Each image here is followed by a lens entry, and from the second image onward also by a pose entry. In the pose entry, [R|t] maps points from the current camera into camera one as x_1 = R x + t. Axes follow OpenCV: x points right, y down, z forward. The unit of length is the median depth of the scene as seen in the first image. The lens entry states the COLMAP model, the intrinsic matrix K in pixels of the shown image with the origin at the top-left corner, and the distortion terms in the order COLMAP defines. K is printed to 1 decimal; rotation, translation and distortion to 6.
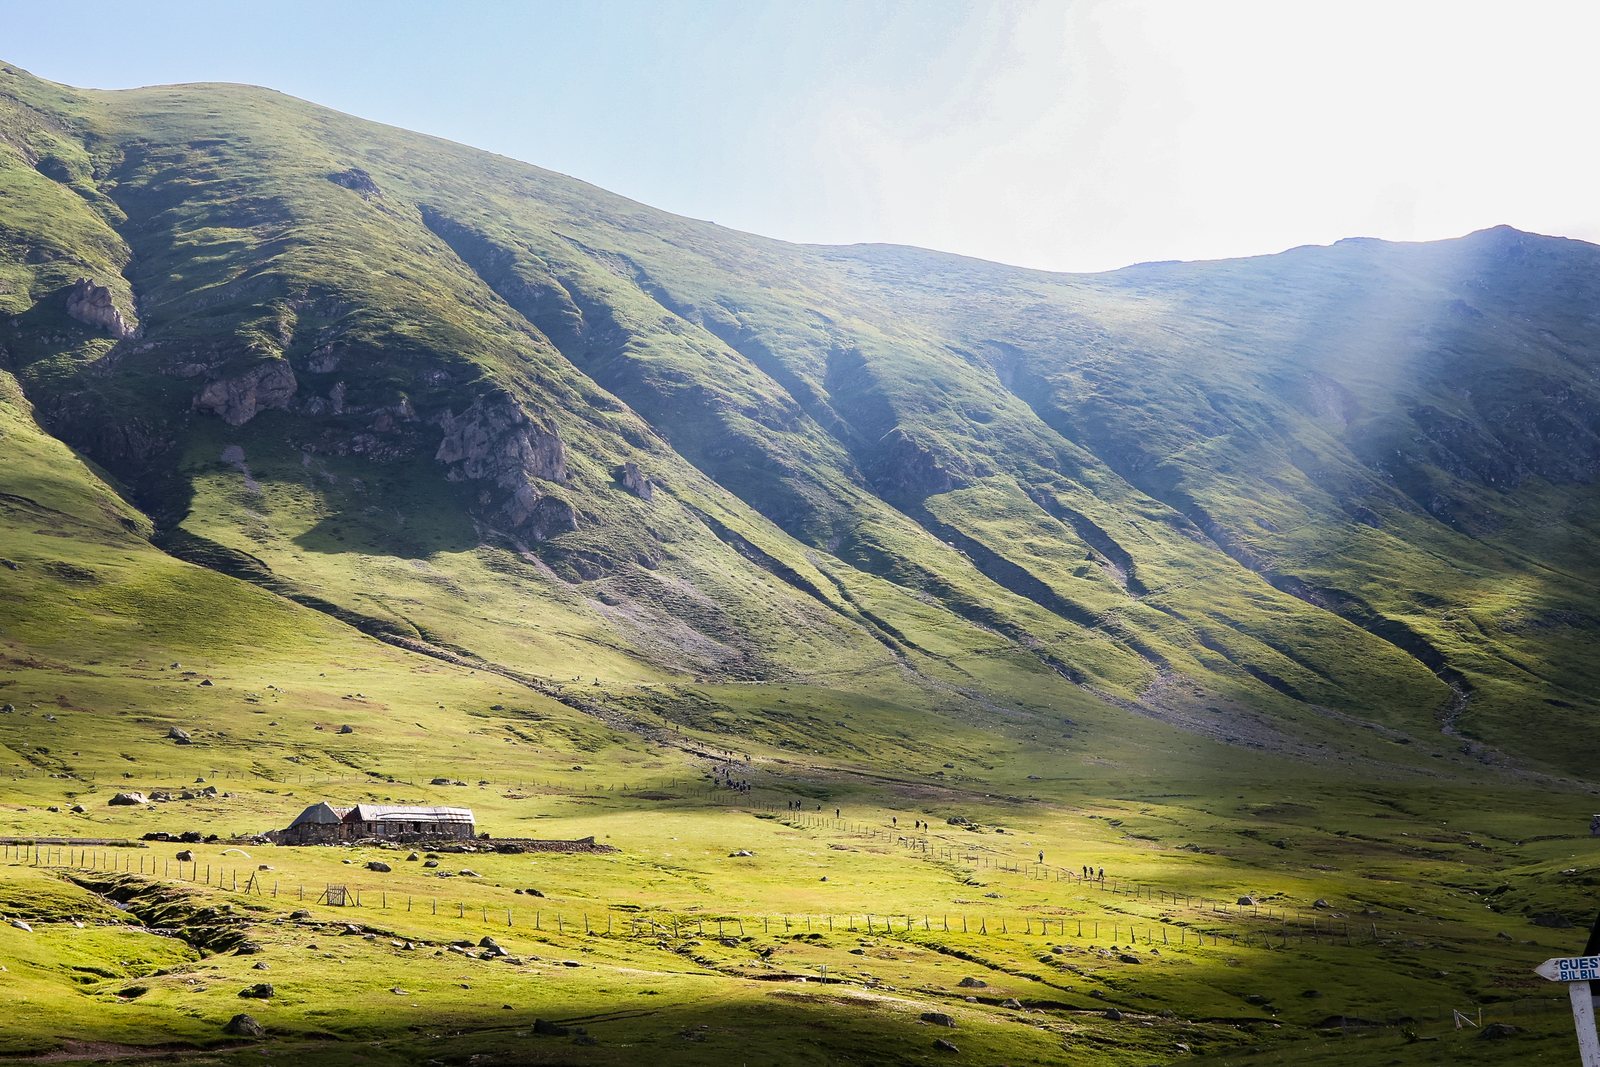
lens RADIAL K [[3123.3, 0, 799.8], [0, 3123.3, 534.1], [0, 0, 1]] dist [0.017529, 0.000000]
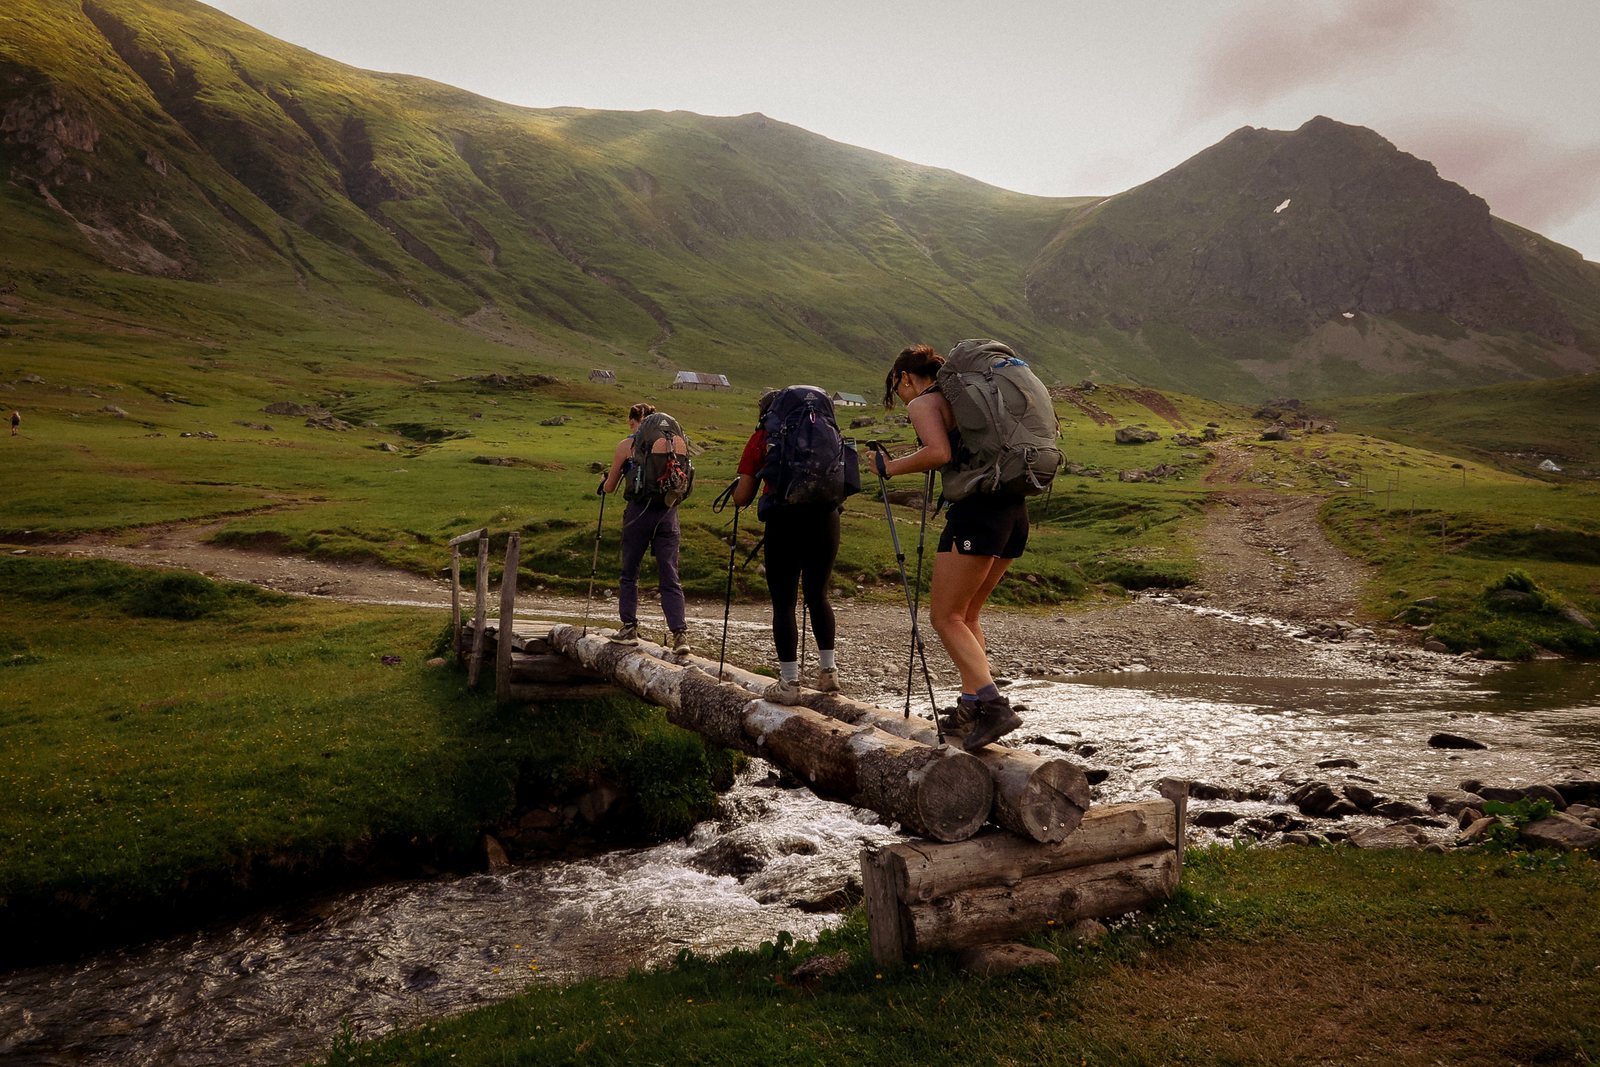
lens RADIAL K [[3123.3, 0, 800.1], [0, 3123.3, 533.4], [0, 0, 1]] dist [0.017529, 0.000000]
pose [[0.918252, 0.025881, 0.395149, -0.424154], [-0.090753, 0.985058, 0.146374, -0.105319], [-0.385456, -0.170269, 0.906880, -0.679659]]
